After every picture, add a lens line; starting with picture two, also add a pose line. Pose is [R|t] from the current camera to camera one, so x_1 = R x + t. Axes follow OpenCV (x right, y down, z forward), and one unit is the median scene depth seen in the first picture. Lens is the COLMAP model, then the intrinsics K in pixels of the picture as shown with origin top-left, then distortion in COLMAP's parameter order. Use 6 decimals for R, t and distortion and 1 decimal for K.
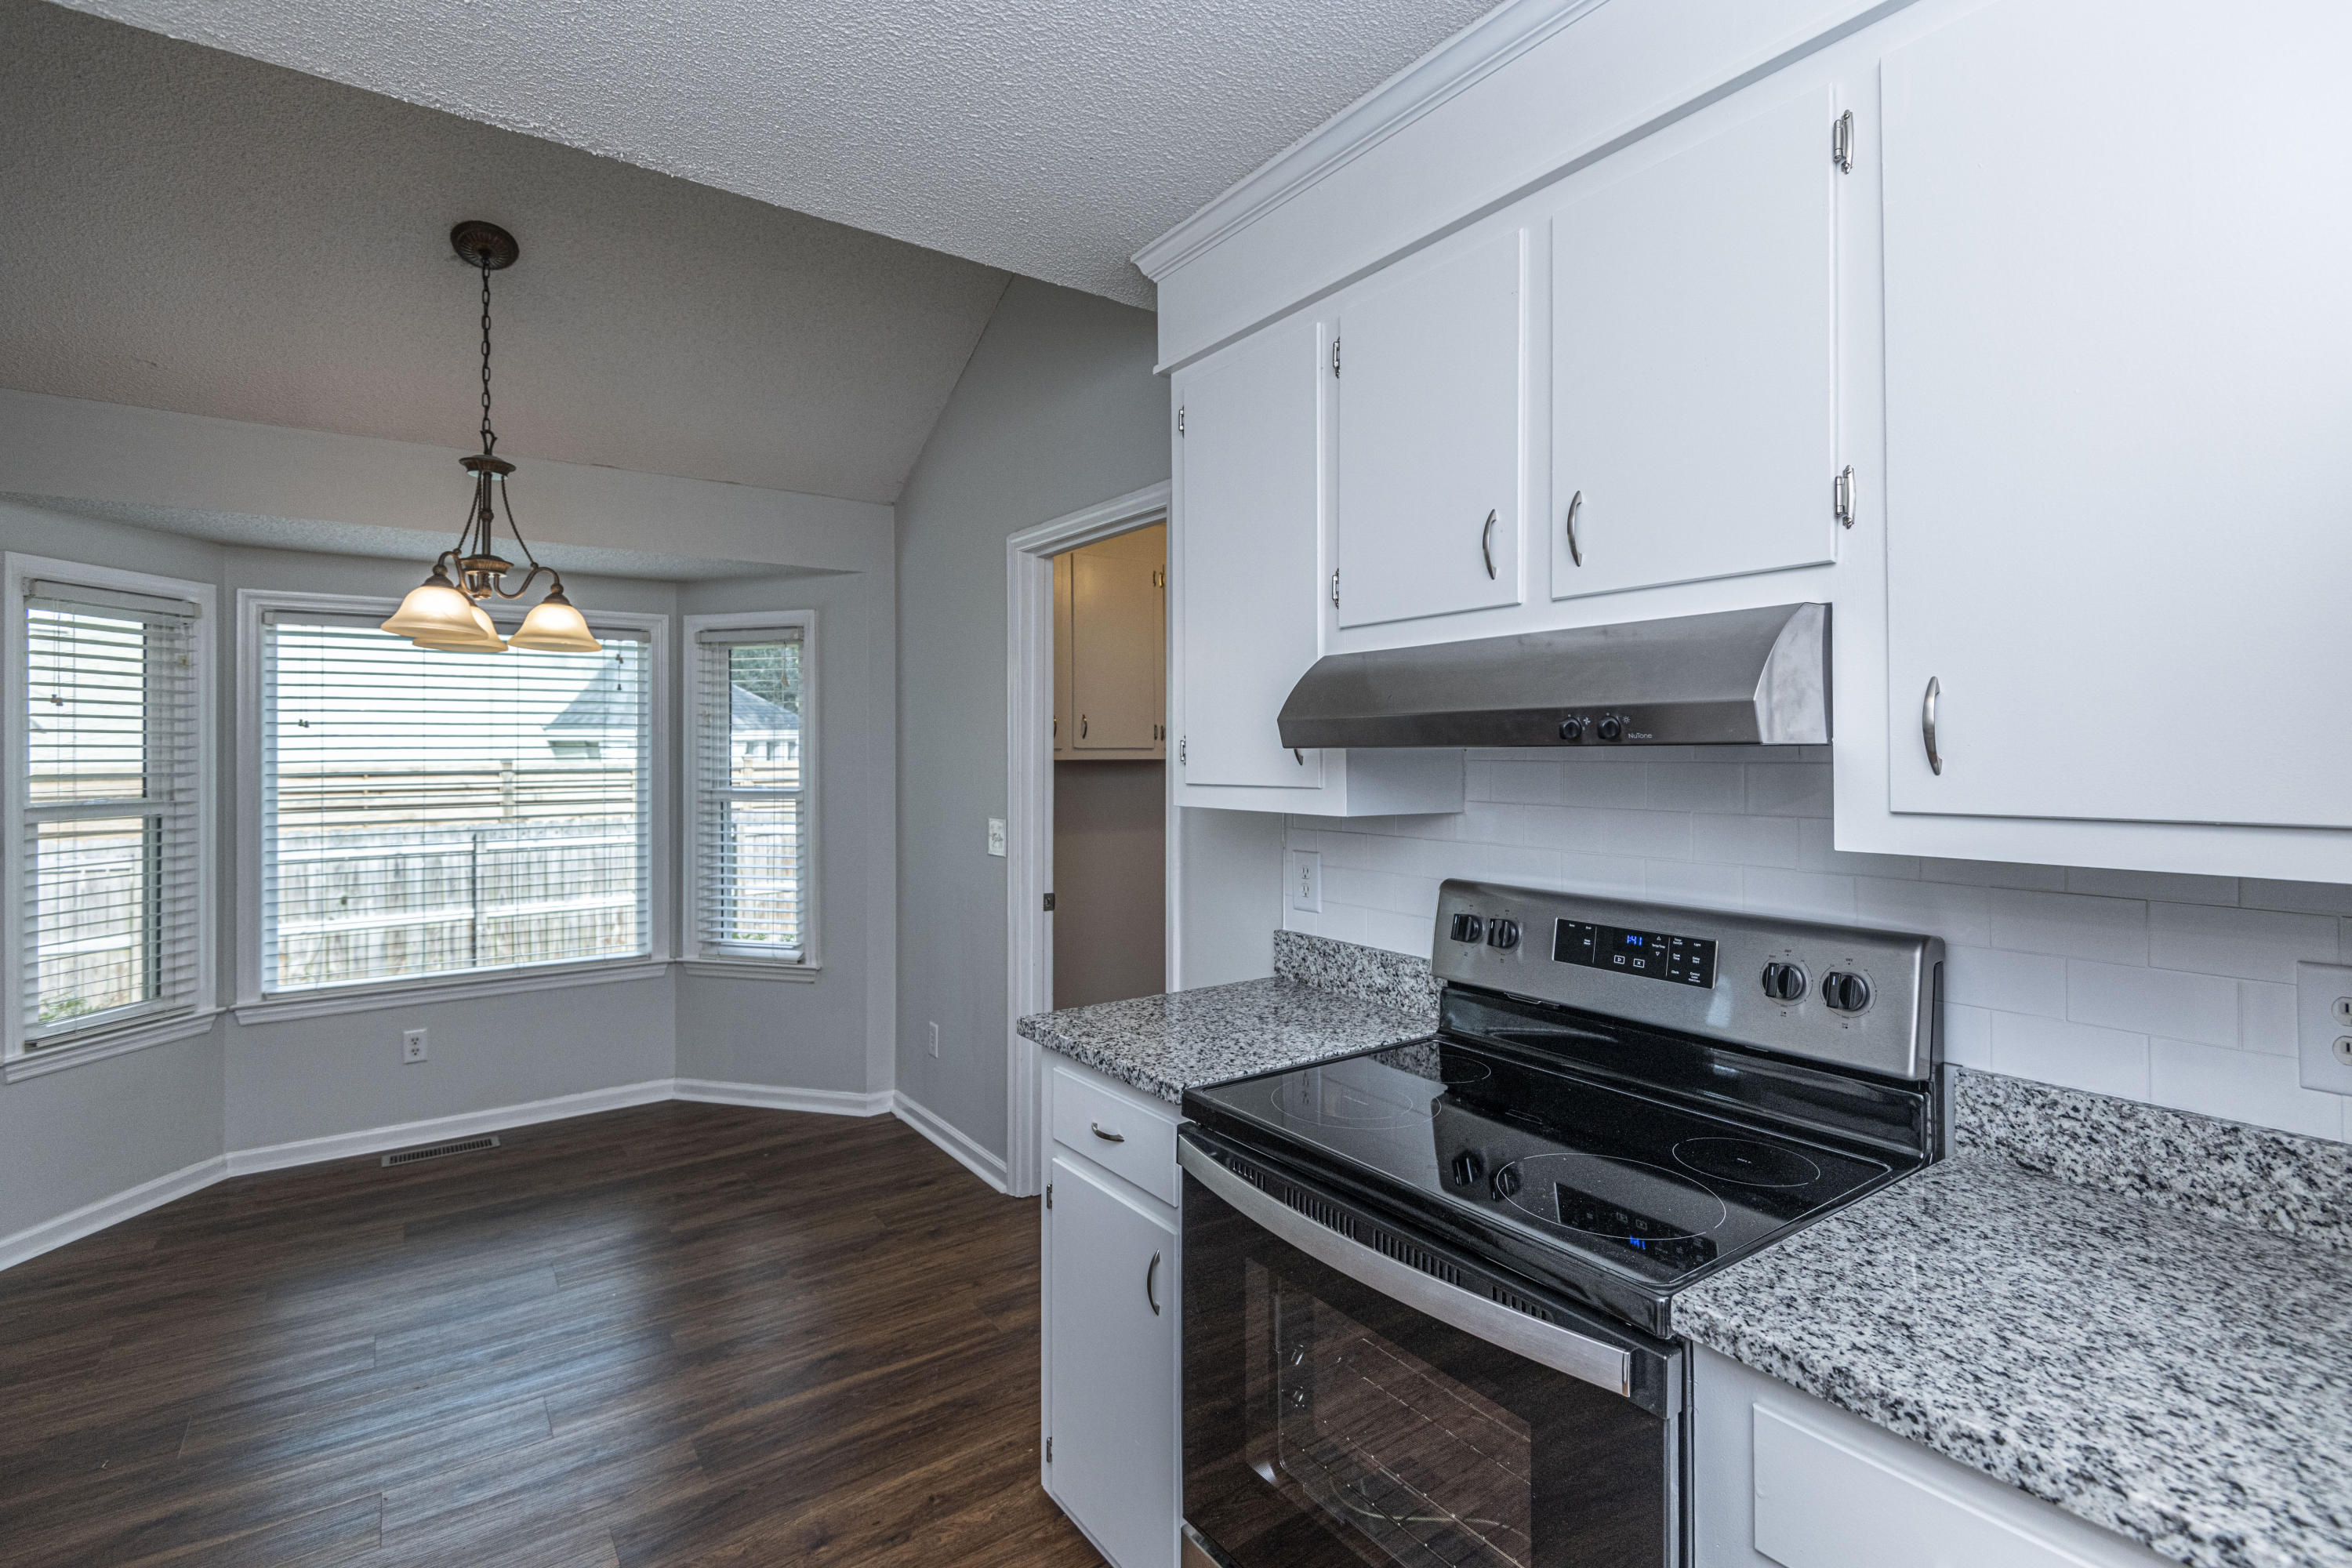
lens RADIAL K [[1089.3, 0, 1207.8], [0, 1089.3, 734.0], [0, 0, 1]] dist [0.019322, -0.015509]
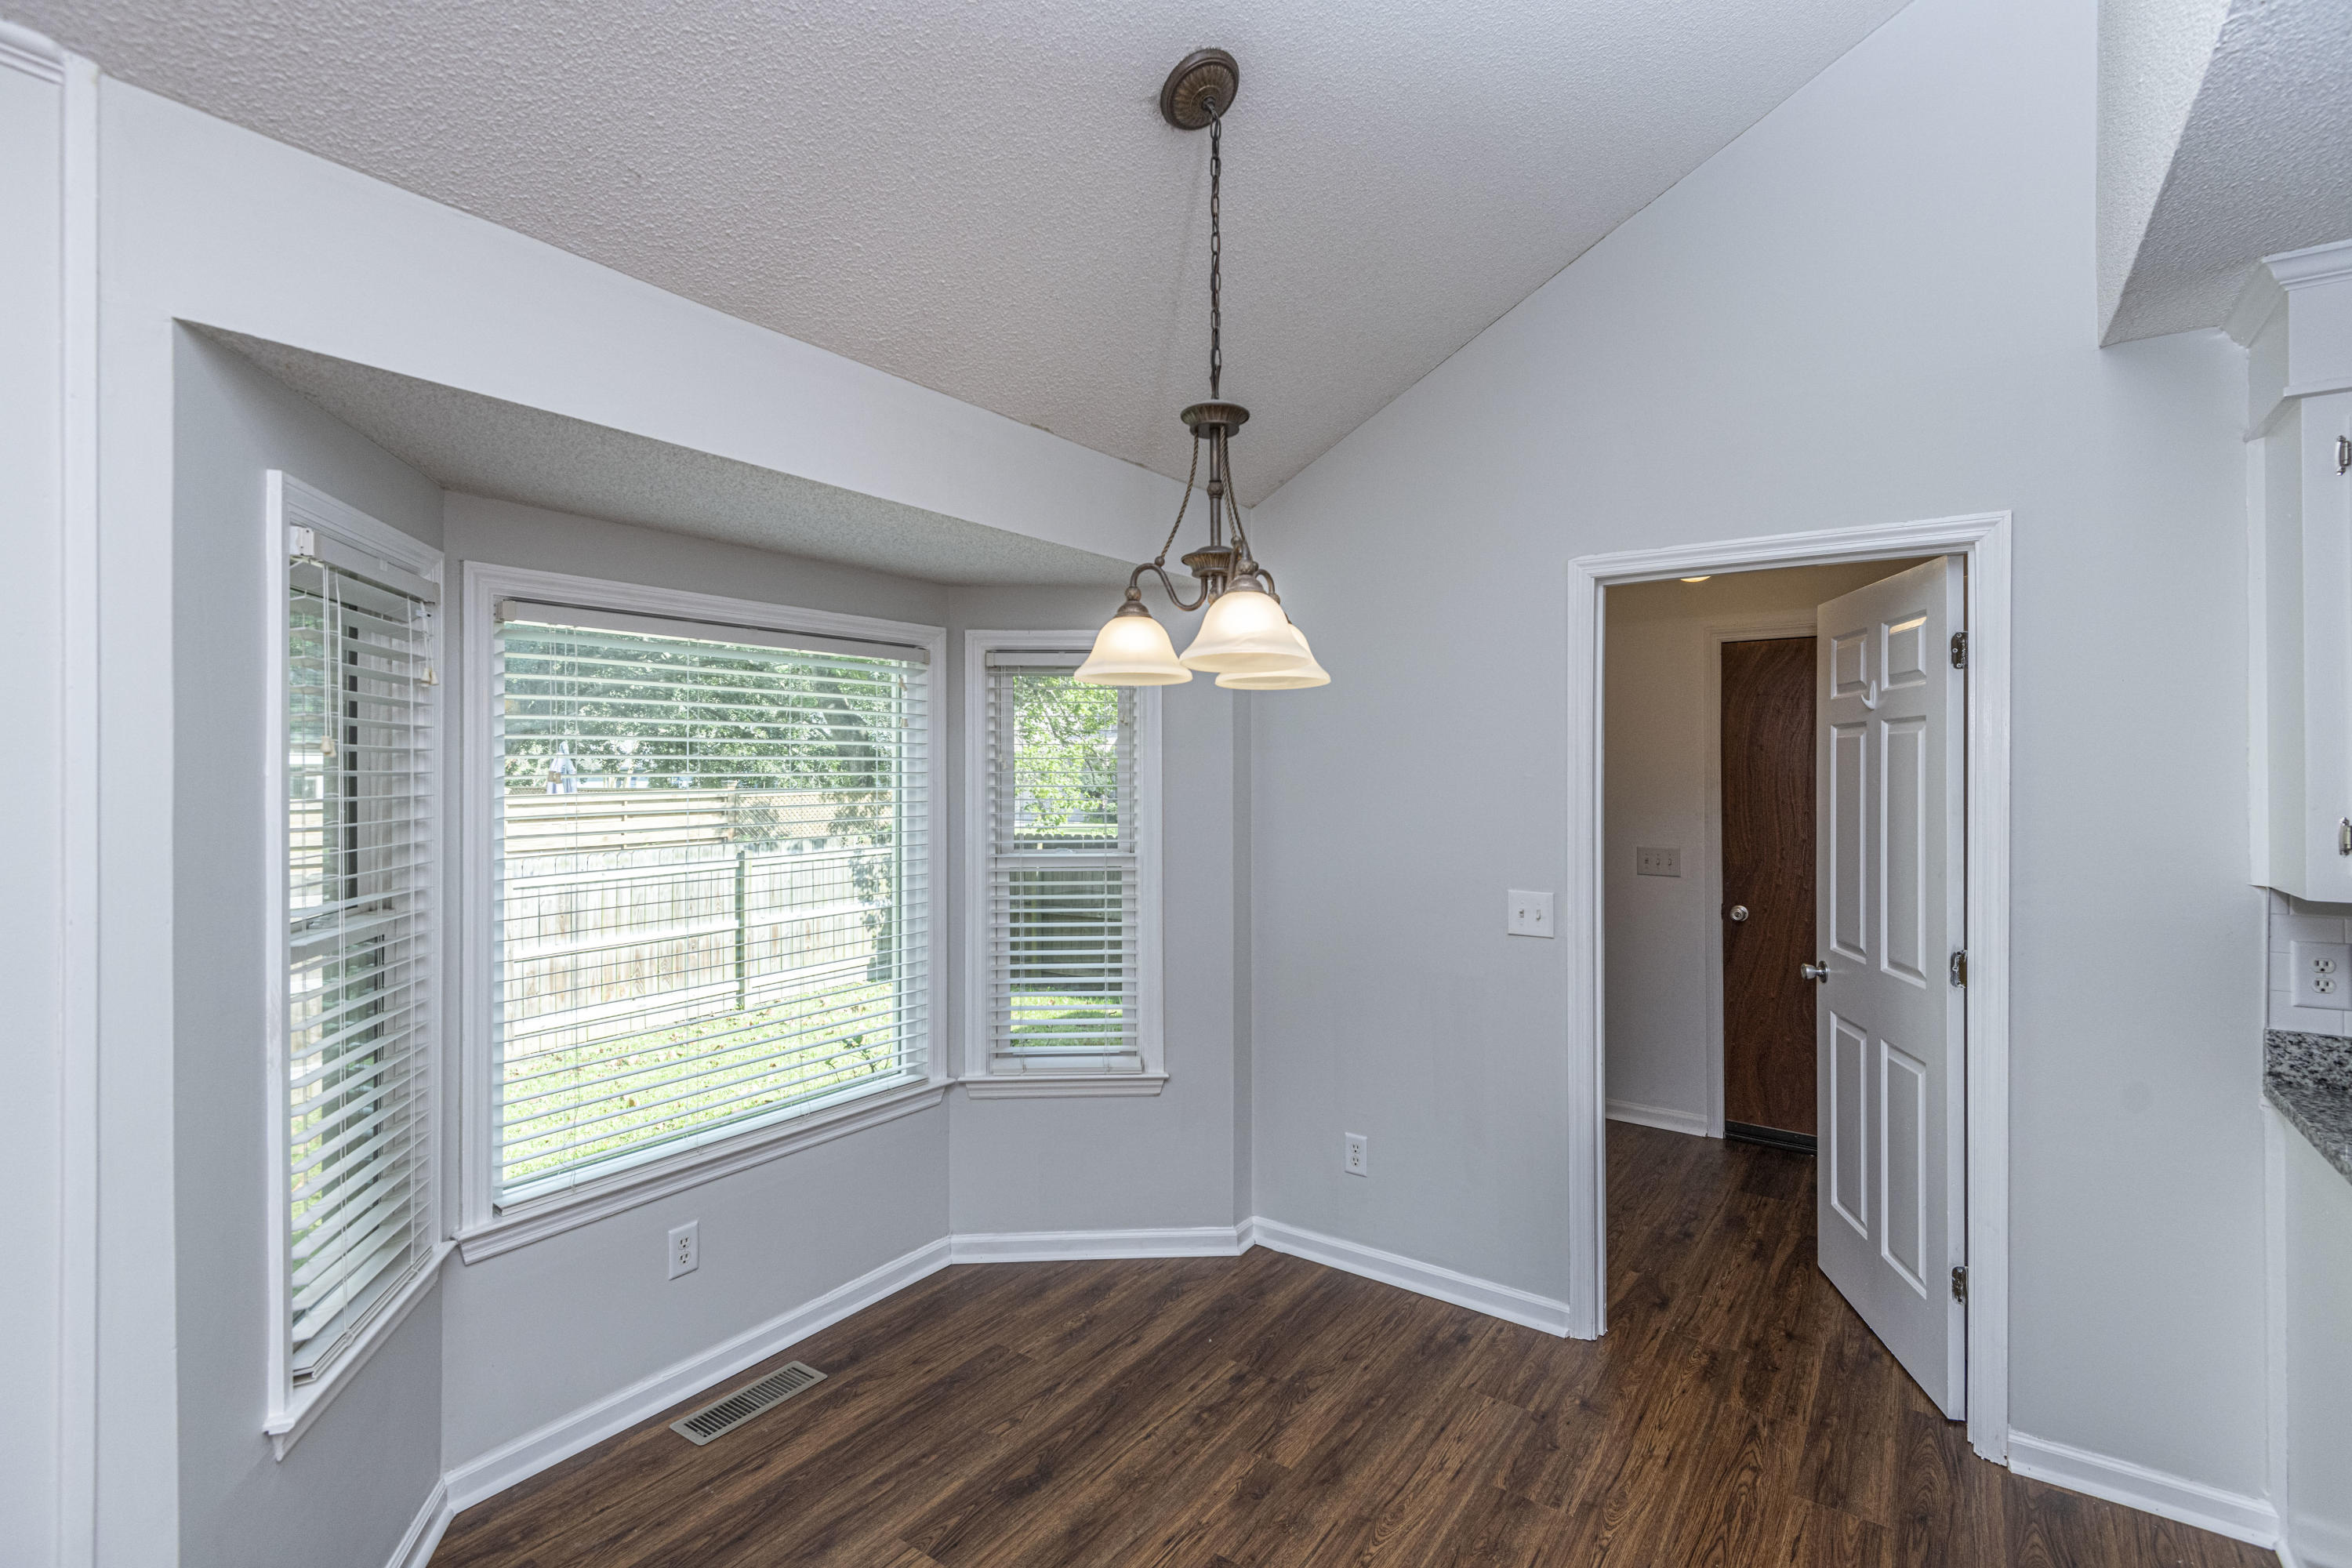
lens RADIAL K [[1076.9, 0, 1194.1], [0, 1076.9, 765.5], [0, 0, 1]] dist [0.011178, -0.000132]
pose [[0.948997, 0.002152, 0.315278, -0.670071], [-0.004815, 0.999959, 0.007666, -0.023969], [-0.315248, -0.008793, 0.948969, 0.280063]]
